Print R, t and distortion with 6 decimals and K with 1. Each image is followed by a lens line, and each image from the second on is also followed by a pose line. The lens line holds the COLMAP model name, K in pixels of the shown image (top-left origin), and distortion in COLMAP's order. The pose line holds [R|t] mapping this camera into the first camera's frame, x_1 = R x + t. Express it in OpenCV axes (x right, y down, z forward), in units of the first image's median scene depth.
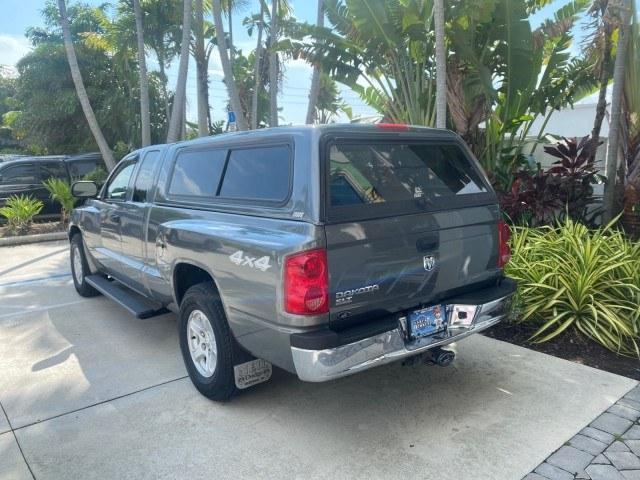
lens RADIAL K [[493.6, 0, 322.4], [0, 493.6, 239.6], [0, 0, 1]] dist [0.023916, -0.025896]
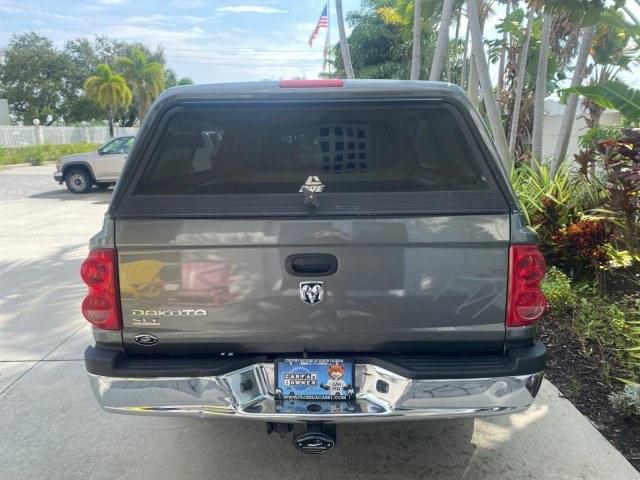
lens RADIAL K [[493.6, 0, 316.7], [0, 493.6, 242.0], [0, 0, 1]] dist [0.023916, -0.025896]
pose [[0.776592, 0.135260, -0.615313, 0.413004], [-0.098577, 0.990739, 0.093372, -0.054979], [0.622244, -0.011856, 0.782734, 0.332988]]
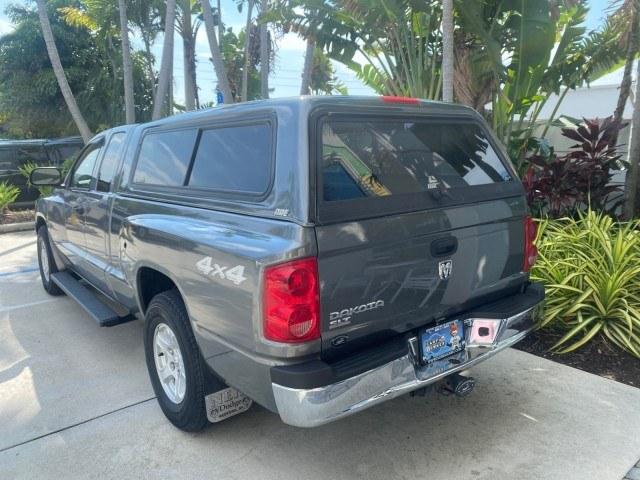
lens RADIAL K [[493.6, 0, 321.0], [0, 493.6, 242.0], [0, 0, 1]] dist [0.023916, -0.025896]
pose [[0.999975, -0.000457, 0.007095, 0.004641], [0.000213, 0.999409, 0.034383, -0.017660], [-0.007107, -0.034380, 0.999384, 0.131240]]
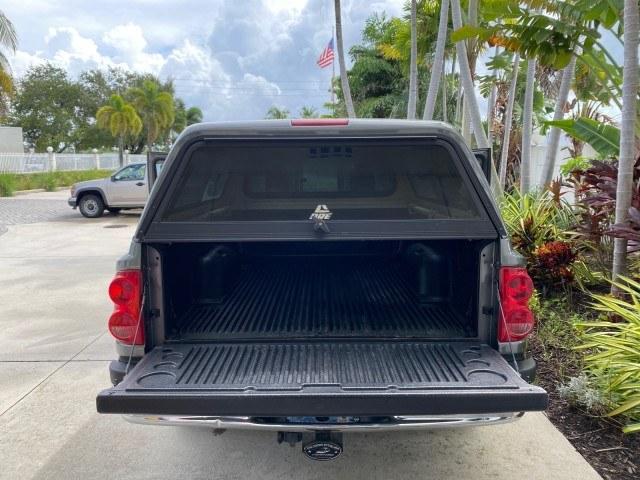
lens RADIAL K [[493.6, 0, 315.6], [0, 493.6, 241.1], [0, 0, 1]] dist [0.023916, -0.025896]
pose [[0.768827, 0.105741, -0.630653, 0.506381], [-0.103831, 0.993788, 0.040047, -0.049149], [0.630971, 0.034692, 0.775031, 0.248034]]
